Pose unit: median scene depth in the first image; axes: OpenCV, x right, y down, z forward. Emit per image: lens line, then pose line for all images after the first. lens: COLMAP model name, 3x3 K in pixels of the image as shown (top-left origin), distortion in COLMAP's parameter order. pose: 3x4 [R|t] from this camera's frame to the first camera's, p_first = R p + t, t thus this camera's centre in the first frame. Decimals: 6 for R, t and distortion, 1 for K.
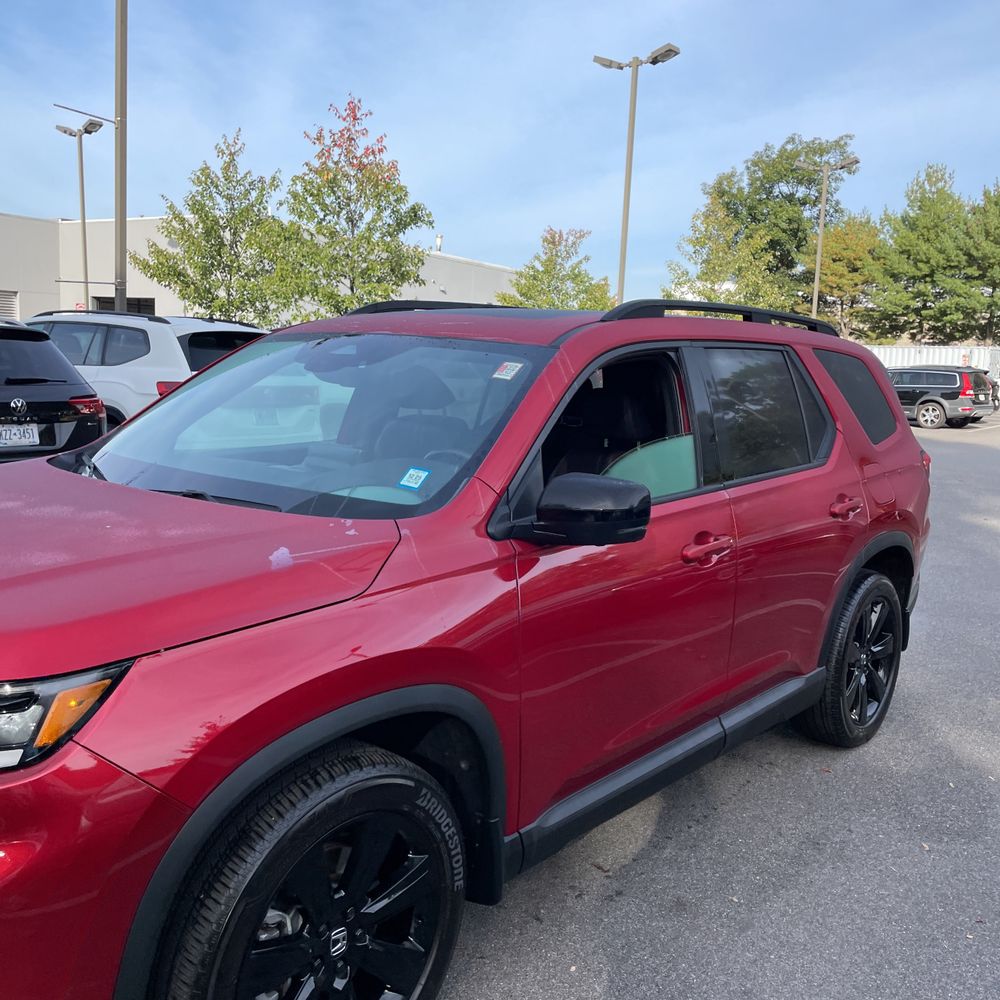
lens RADIAL K [[1012.5, 0, 489.4], [0, 1012.5, 494.7], [0, 0, 1]] dist [0.102885, -0.139407]
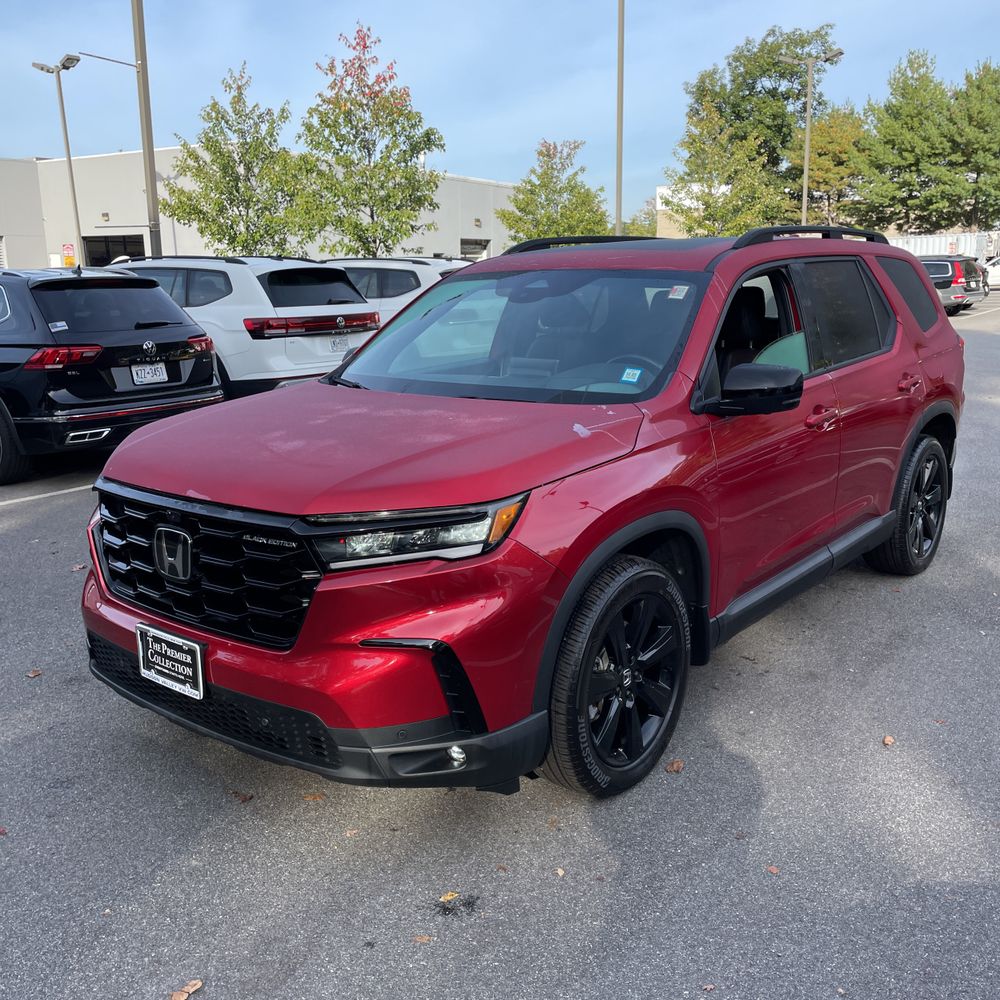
lens RADIAL K [[1021.1, 0, 490.2], [0, 1021.1, 498.8], [0, 0, 1]] dist [0.092155, -0.118153]
pose [[0.997837, -0.064308, 0.013607, -0.048790], [0.062964, 0.994558, 0.083005, 0.003950], [-0.018870, -0.081968, 0.996456, -0.068908]]
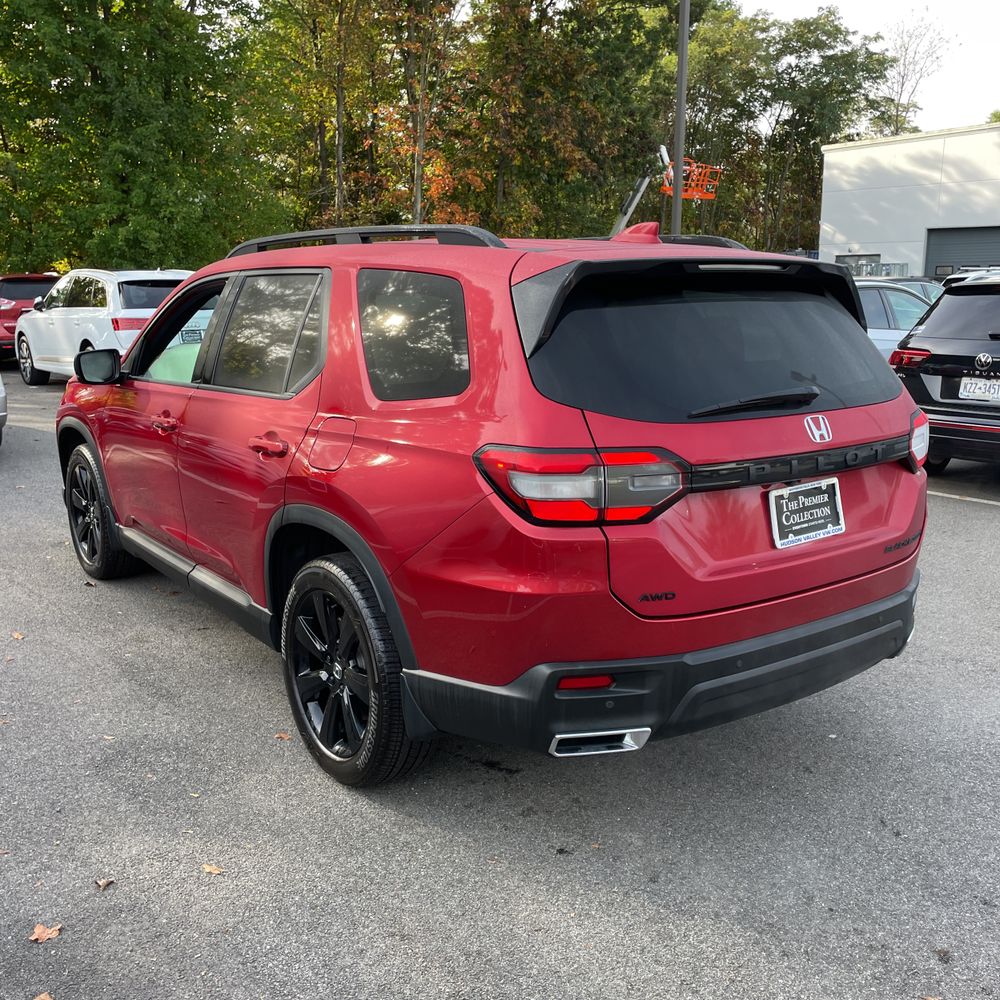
lens RADIAL K [[1012.5, 0, 489.4], [0, 1012.5, 494.7], [0, 0, 1]] dist [0.102885, -0.139407]
pose [[-0.236375, 0.154533, -0.959295, 0.293037], [-0.151675, 0.969301, 0.193519, -0.037668], [0.959751, 0.191244, -0.205679, 0.345388]]
